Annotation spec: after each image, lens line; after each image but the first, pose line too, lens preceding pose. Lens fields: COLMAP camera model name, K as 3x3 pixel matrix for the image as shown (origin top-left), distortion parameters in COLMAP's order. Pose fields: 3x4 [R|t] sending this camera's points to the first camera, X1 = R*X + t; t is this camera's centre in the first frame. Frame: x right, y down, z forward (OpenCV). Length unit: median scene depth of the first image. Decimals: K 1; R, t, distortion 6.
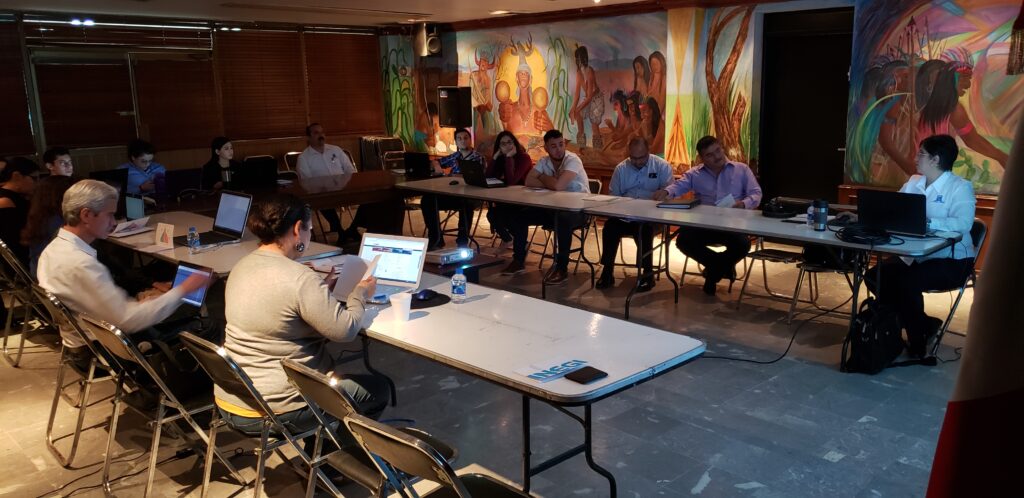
lens RADIAL K [[805.6, 0, 518.4], [0, 805.6, 249.5], [0, 0, 1]] dist [0.000016, 0.029542]
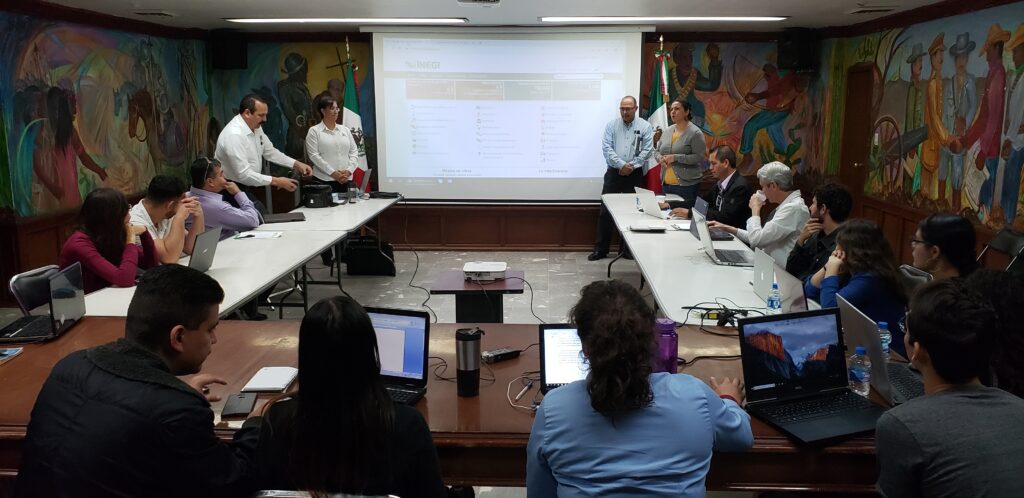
lens RADIAL K [[805.6, 0, 518.2], [0, 805.6, 244.6], [0, 0, 1]] dist [0.000016, 0.029542]
pose [[-0.679785, -0.110810, 0.724992, -0.618625], [0.161412, 0.941678, 0.295276, -0.230249], [-0.715429, 0.317747, -0.622253, 1.163220]]
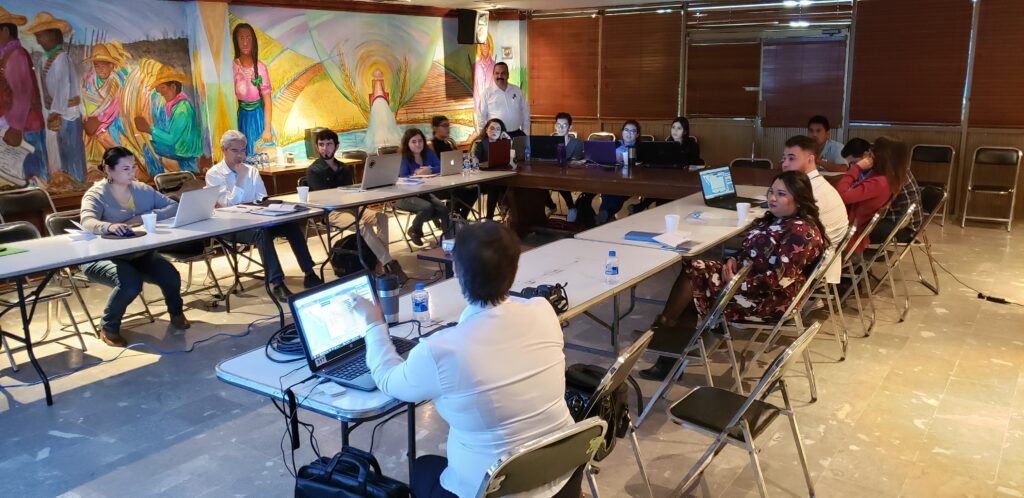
lens RADIAL K [[805.6, 0, 522.9], [0, 805.6, 241.8], [0, 0, 1]] dist [0.000016, 0.029542]
pose [[0.184822, 0.224412, -0.956807, 0.647725], [-0.187438, 0.963758, 0.189836, -0.147629], [0.964732, 0.144256, 0.220187, 0.622699]]
